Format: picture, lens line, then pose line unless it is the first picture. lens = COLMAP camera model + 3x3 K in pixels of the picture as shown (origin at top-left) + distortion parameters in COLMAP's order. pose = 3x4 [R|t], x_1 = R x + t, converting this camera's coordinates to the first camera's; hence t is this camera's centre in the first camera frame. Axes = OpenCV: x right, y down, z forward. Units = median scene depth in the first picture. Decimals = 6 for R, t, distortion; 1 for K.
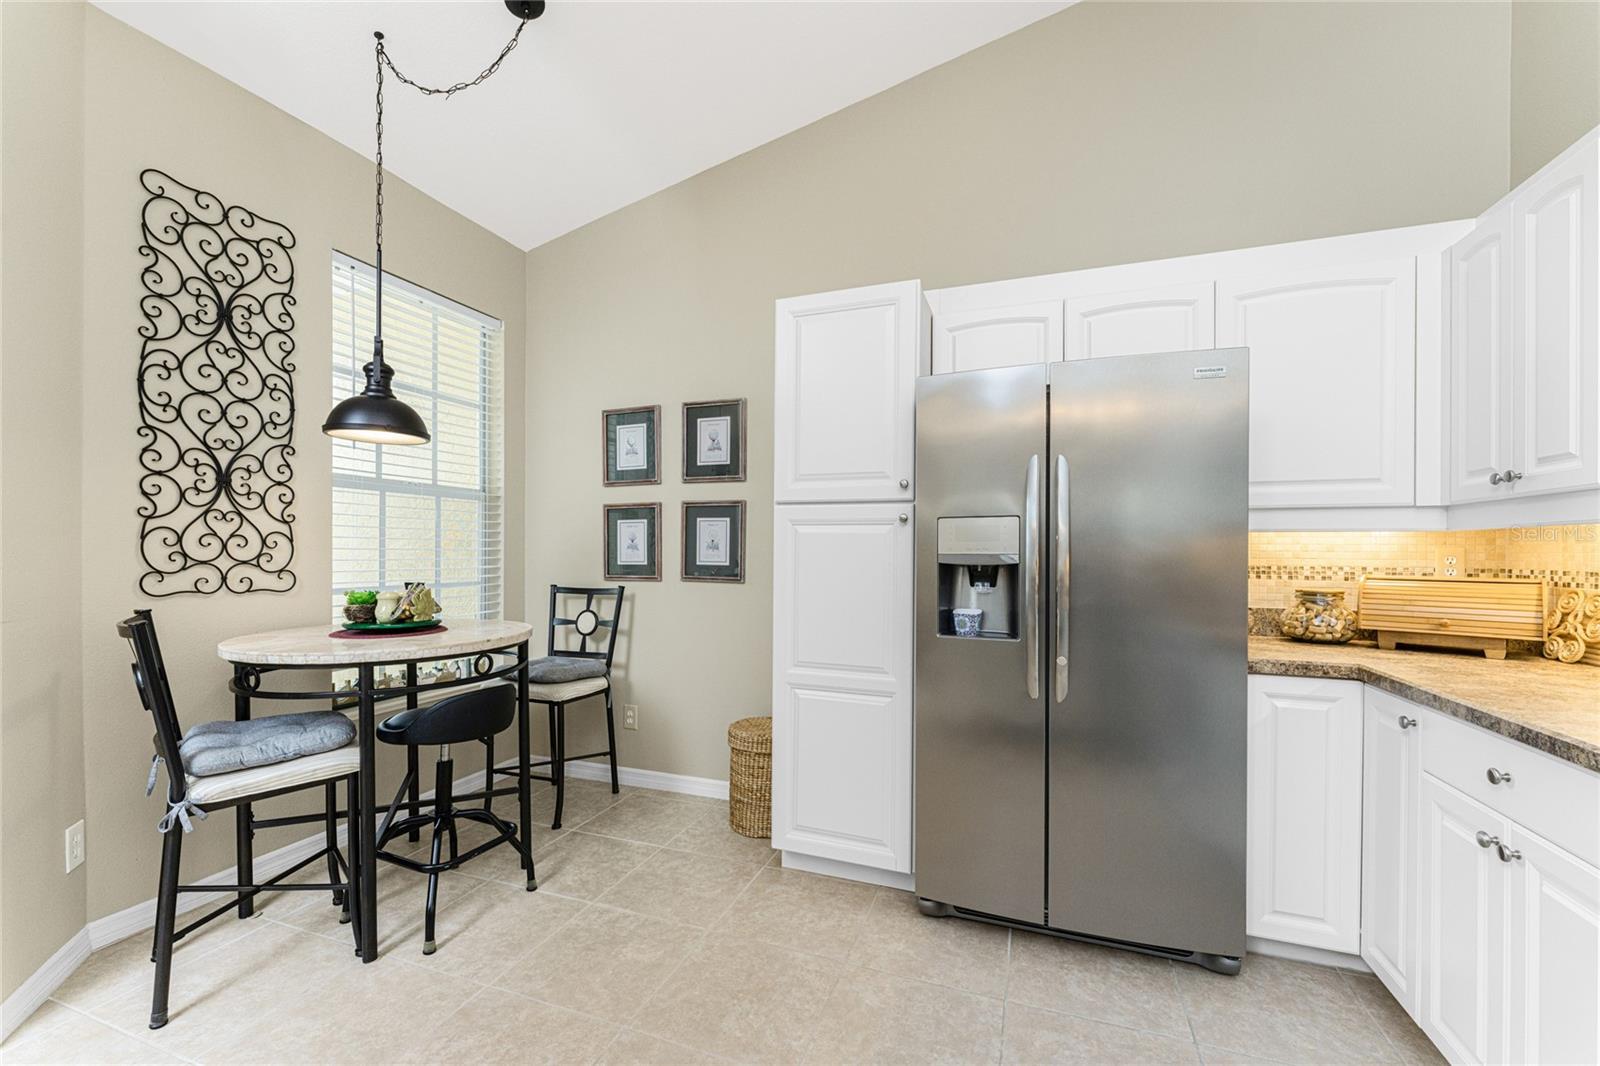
lens RADIAL K [[657.3, 0, 800.7], [0, 657.3, 556.0], [0, 0, 1]] dist [0.000172, -0.000039]
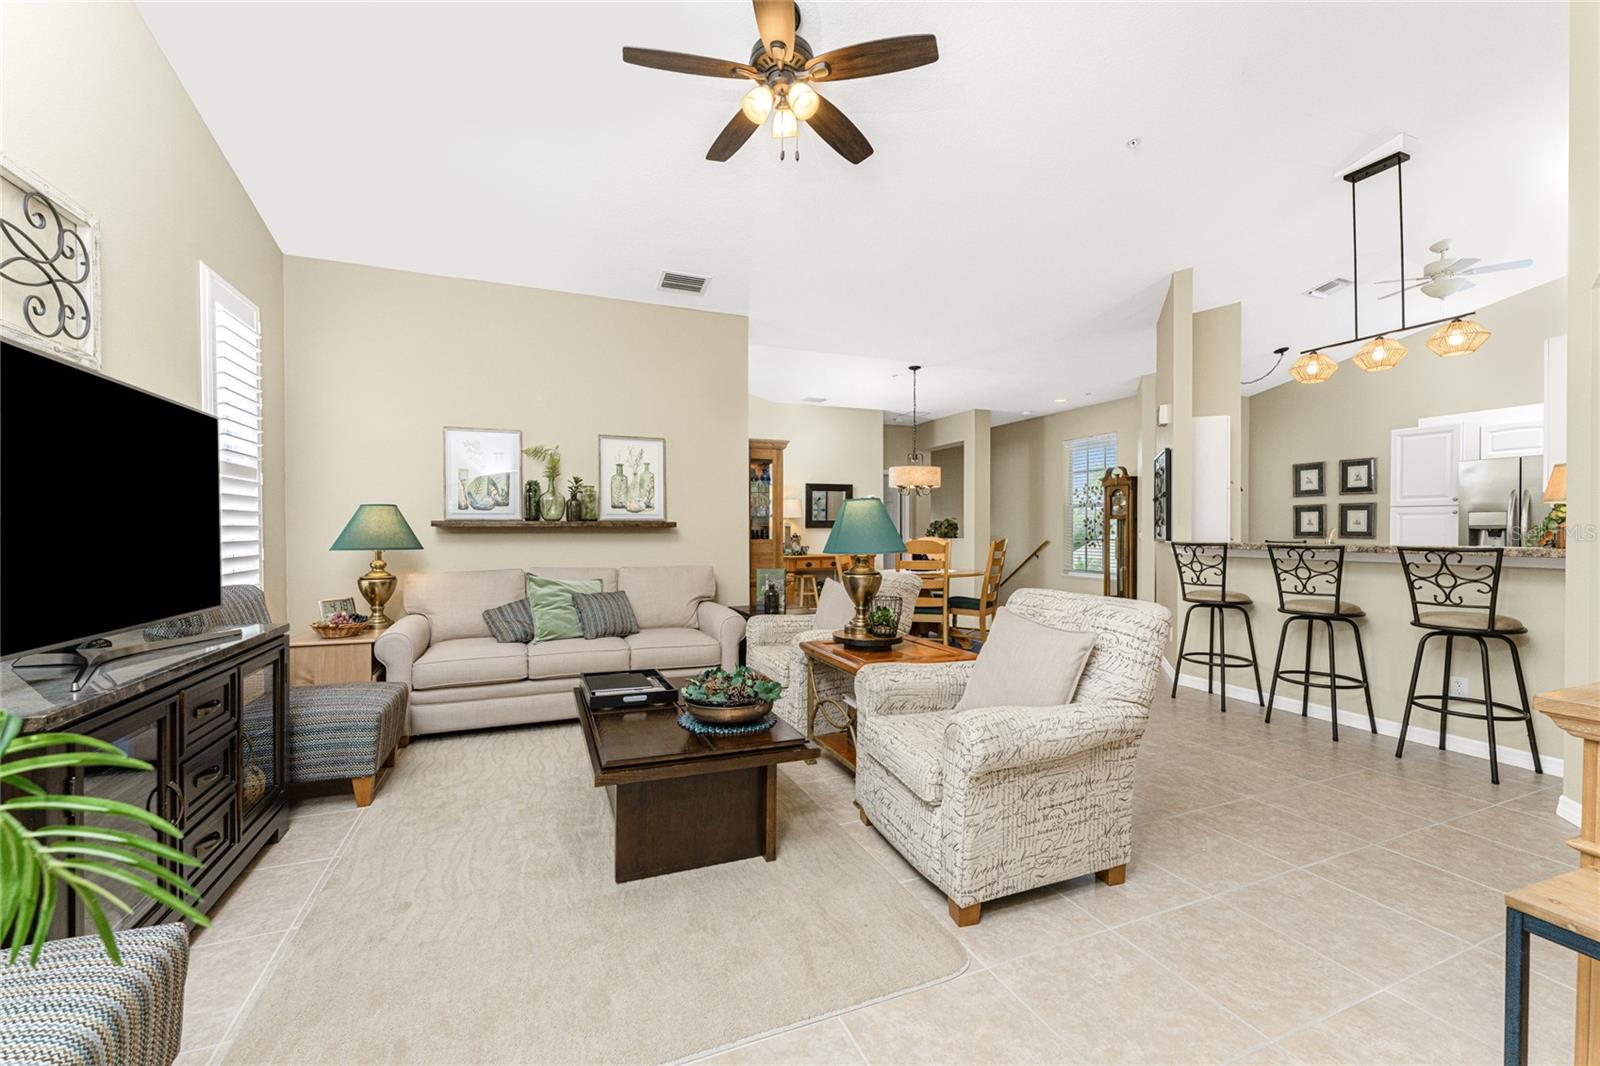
lens RADIAL K [[640.9, 0, 792.9], [0, 640.9, 534.0], [0, 0, 1]] dist [0.001115, -0.000212]
pose [[0.681125, 0.002284, -0.732164, 0.159414], [-0.002328, 0.999997, 0.000954, 0.024962], [0.732164, 0.001055, 0.681128, -1.913744]]
